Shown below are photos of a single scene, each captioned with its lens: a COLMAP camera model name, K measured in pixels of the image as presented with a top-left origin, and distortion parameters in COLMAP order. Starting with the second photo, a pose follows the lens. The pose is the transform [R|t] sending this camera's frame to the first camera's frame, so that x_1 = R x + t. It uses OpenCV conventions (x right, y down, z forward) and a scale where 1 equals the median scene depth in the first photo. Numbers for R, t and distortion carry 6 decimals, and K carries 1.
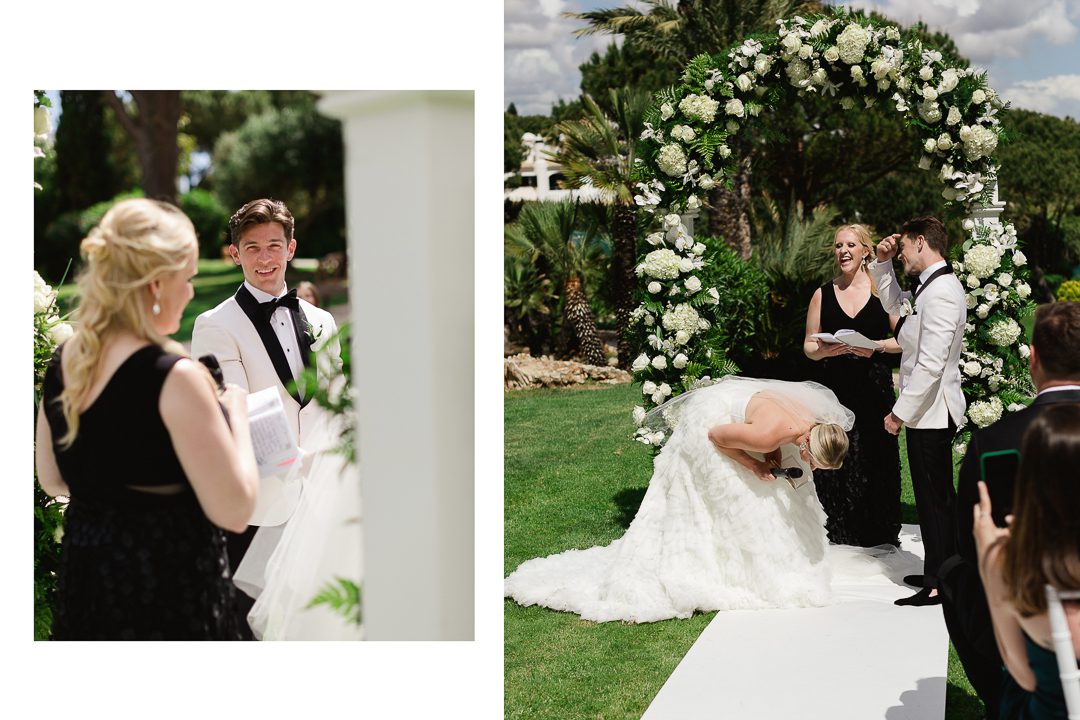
lens RADIAL K [[1418.6, 0, 788.1], [0, 1418.6, 426.3], [0, 0, 1]] dist [0.029405, 0.001858]
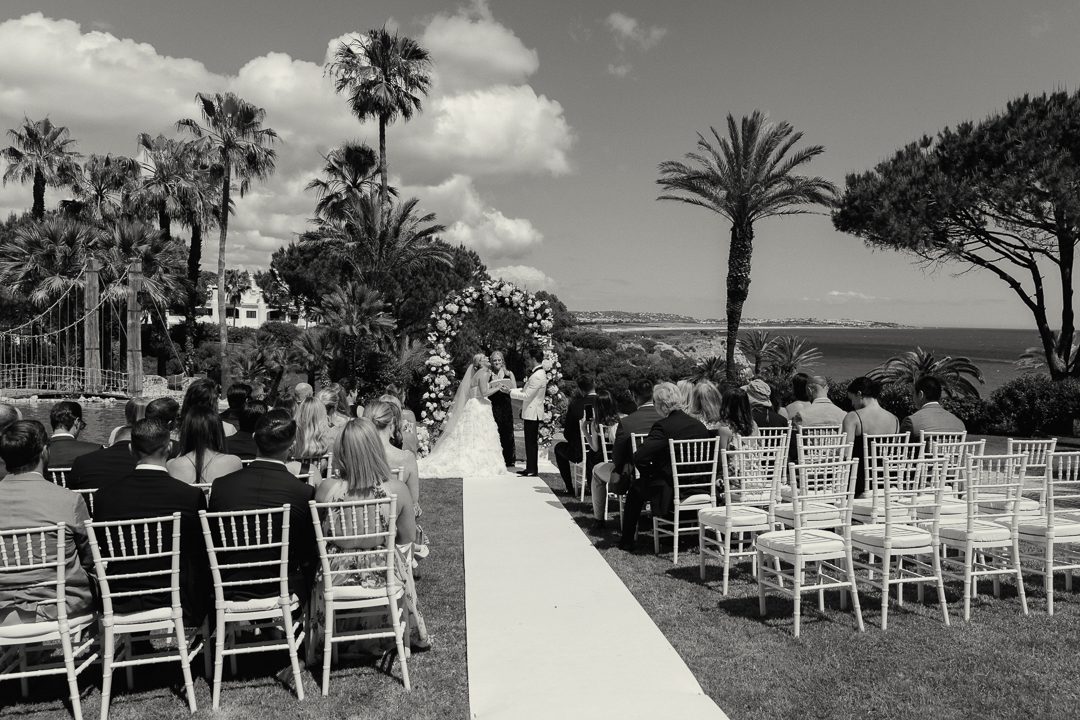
lens RADIAL K [[863.7, 0, 540.0], [0, 863.7, 360.0], [0, 0, 1]] dist [-0.000216, 0.003206]
pose [[0.976006, 0.047773, 0.212440, -0.255346], [-0.019924, 0.991136, -0.131348, 0.108074], [-0.216832, 0.123964, 0.968306, -0.729196]]
